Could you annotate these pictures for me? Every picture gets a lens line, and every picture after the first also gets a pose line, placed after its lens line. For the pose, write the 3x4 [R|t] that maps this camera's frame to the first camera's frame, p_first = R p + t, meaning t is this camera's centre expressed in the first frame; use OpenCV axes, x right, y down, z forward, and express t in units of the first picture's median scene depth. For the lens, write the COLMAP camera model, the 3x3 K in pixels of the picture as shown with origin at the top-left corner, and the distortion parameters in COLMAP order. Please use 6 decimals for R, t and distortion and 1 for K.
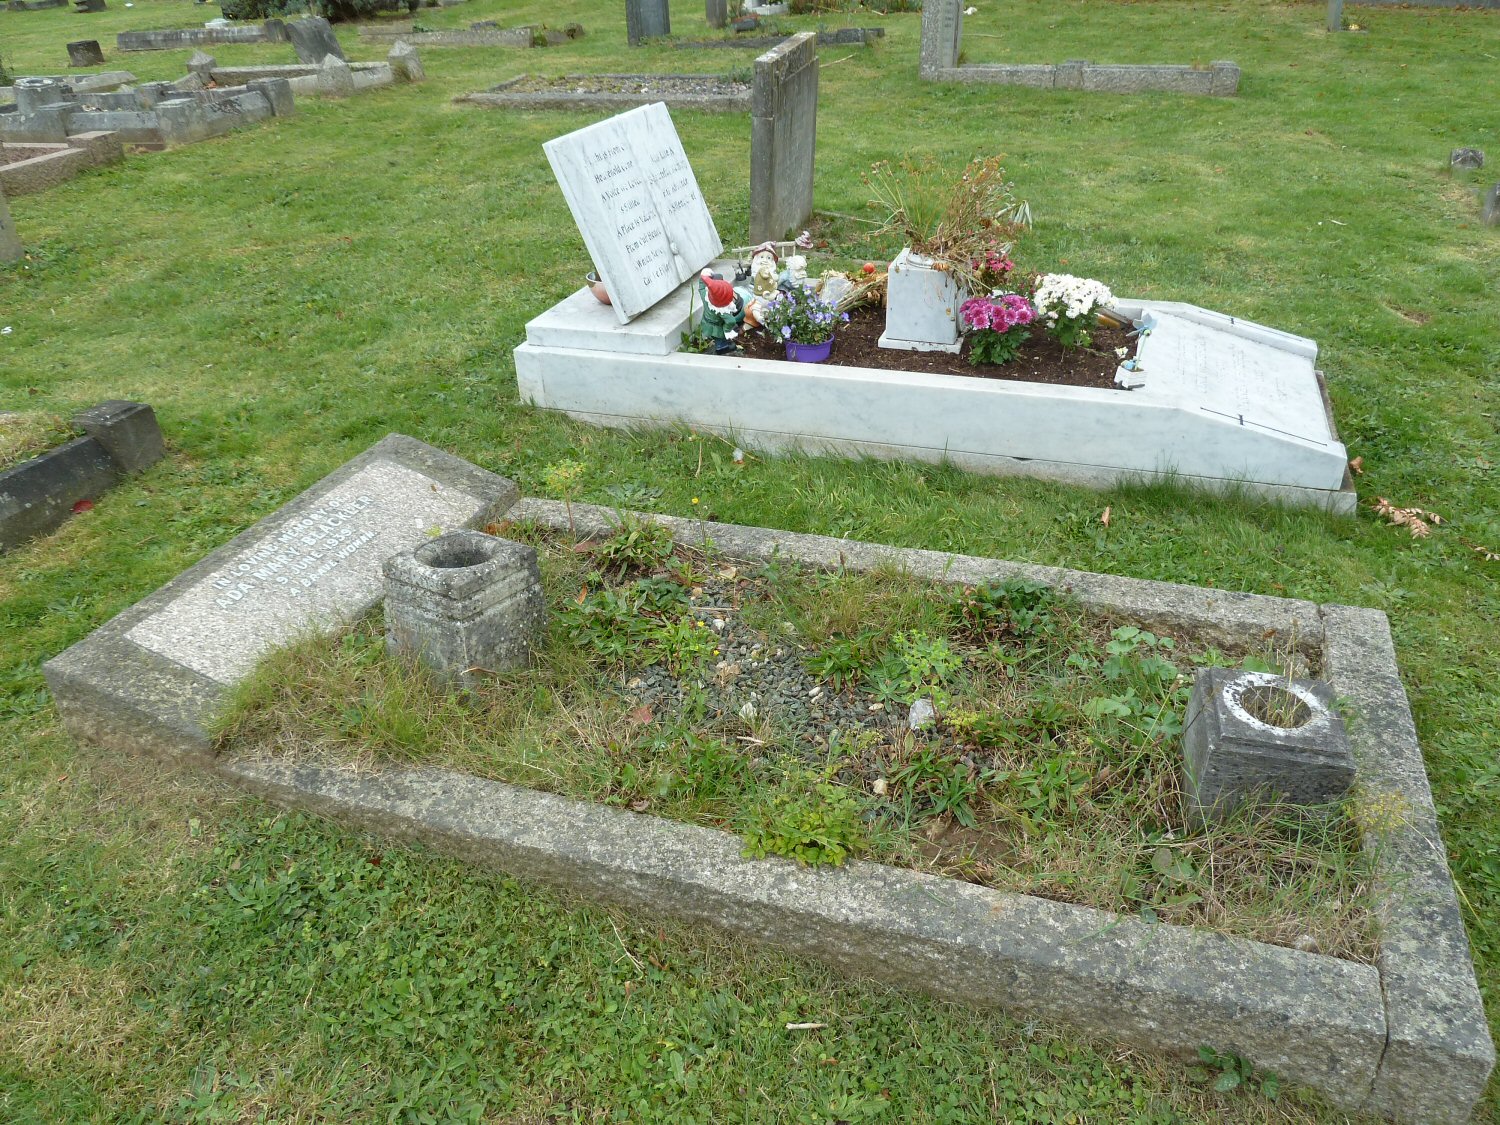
lens RADIAL K [[1115.5, 0, 763.7], [0, 1115.5, 561.0], [0, 0, 1]] dist [-0.037043, 0.006093]
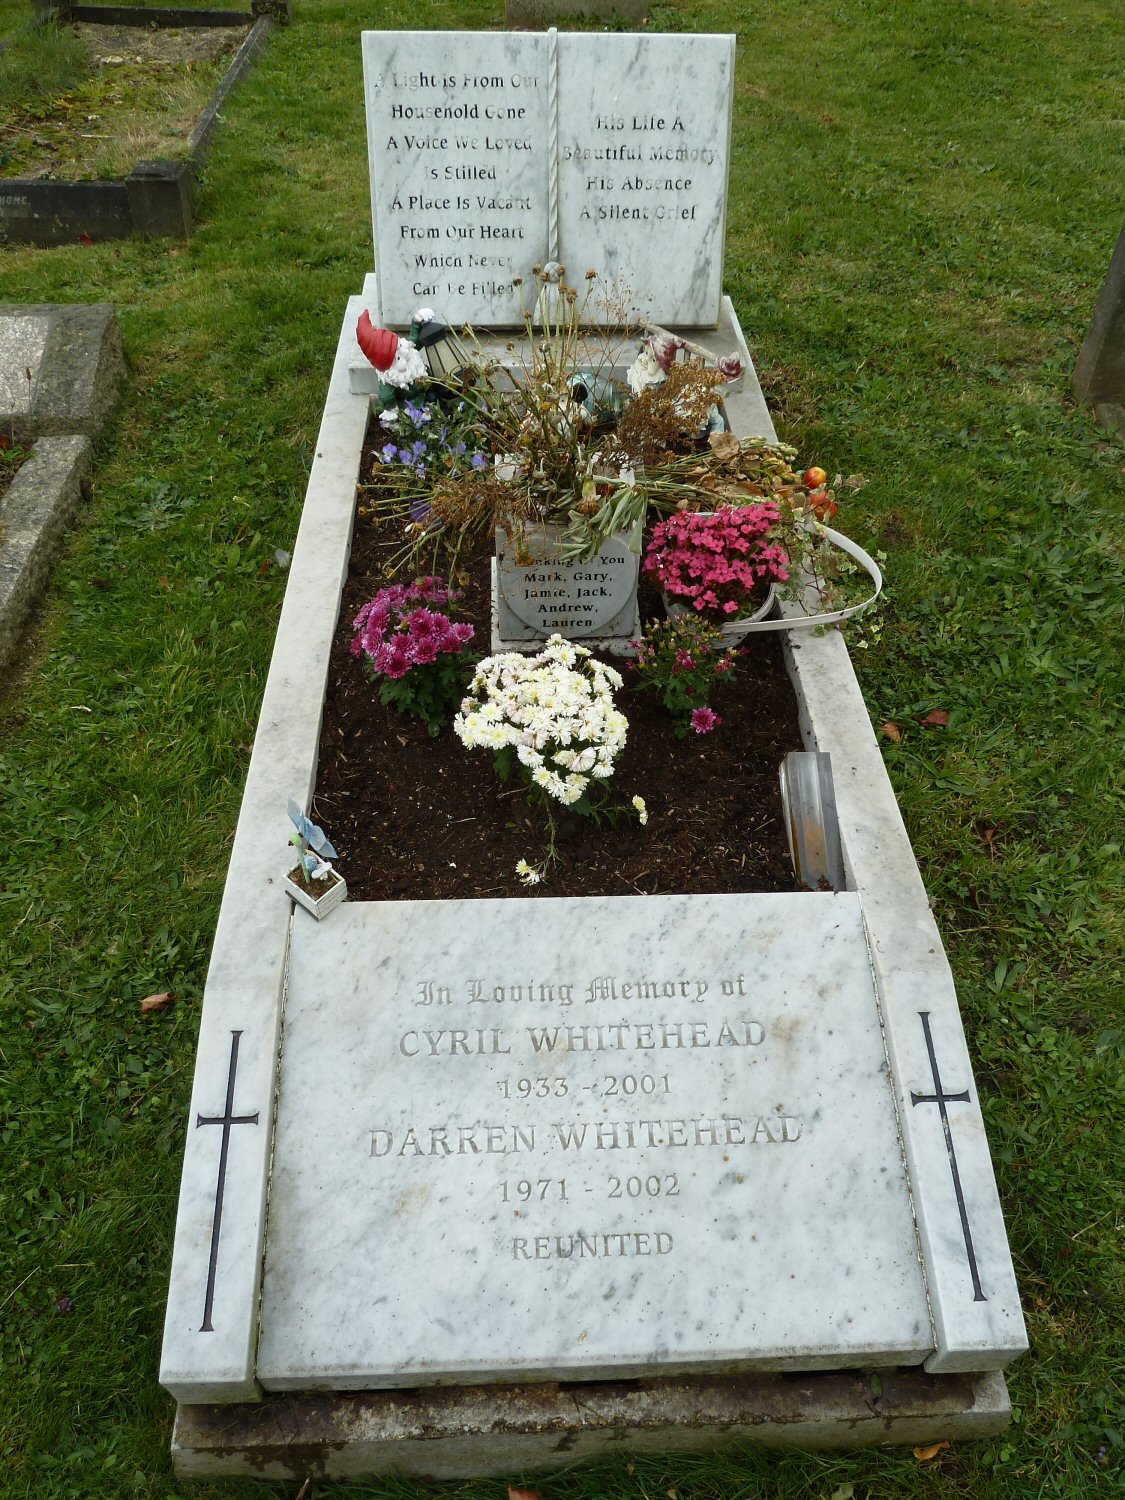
lens RADIAL K [[1115.5, 0, 563.2], [0, 1115.5, 757.0], [0, 0, 1]] dist [-0.037043, 0.006093]
pose [[0.363741, 0.702174, -0.612081, 0.270936], [-0.494770, 0.702376, 0.511733, -0.218759], [0.789237, 0.116701, 0.602898, 0.341899]]
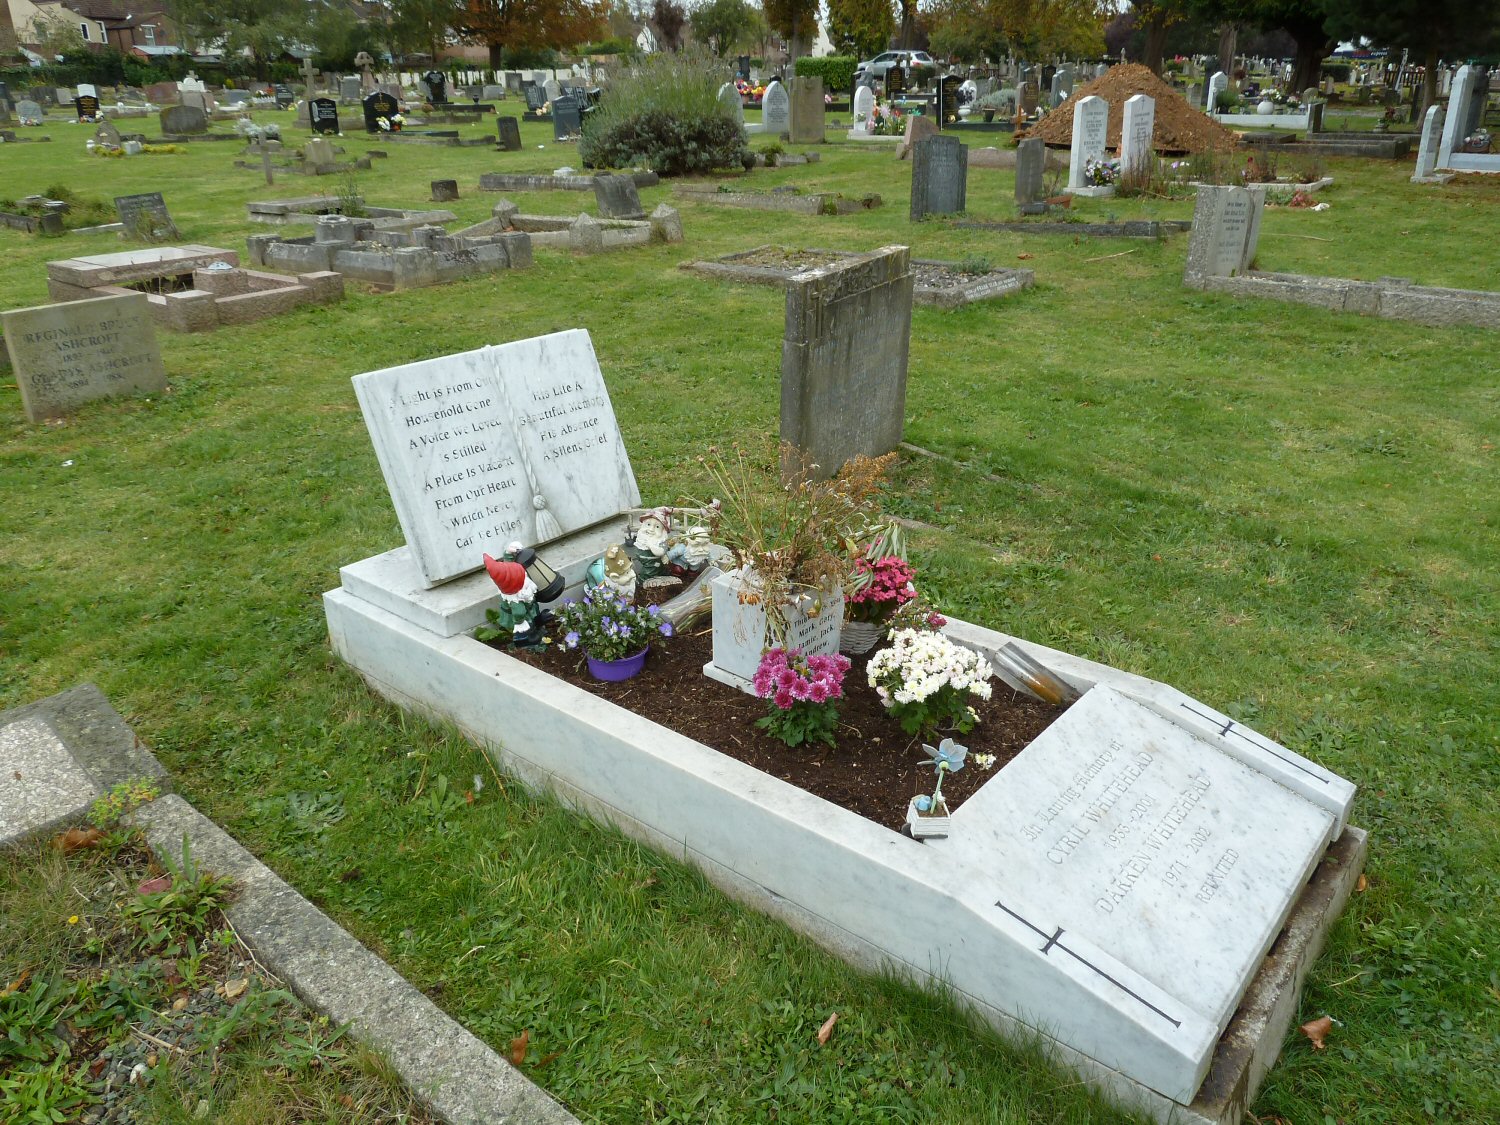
lens RADIAL K [[1115.5, 0, 746.6], [0, 1115.5, 561.7], [0, 0, 1]] dist [-0.037043, 0.006093]
pose [[0.932630, 0.163381, -0.321726, 0.181524], [-0.200611, 0.975893, -0.085954, -0.103140], [0.299927, 0.144705, 0.942923, 0.135891]]
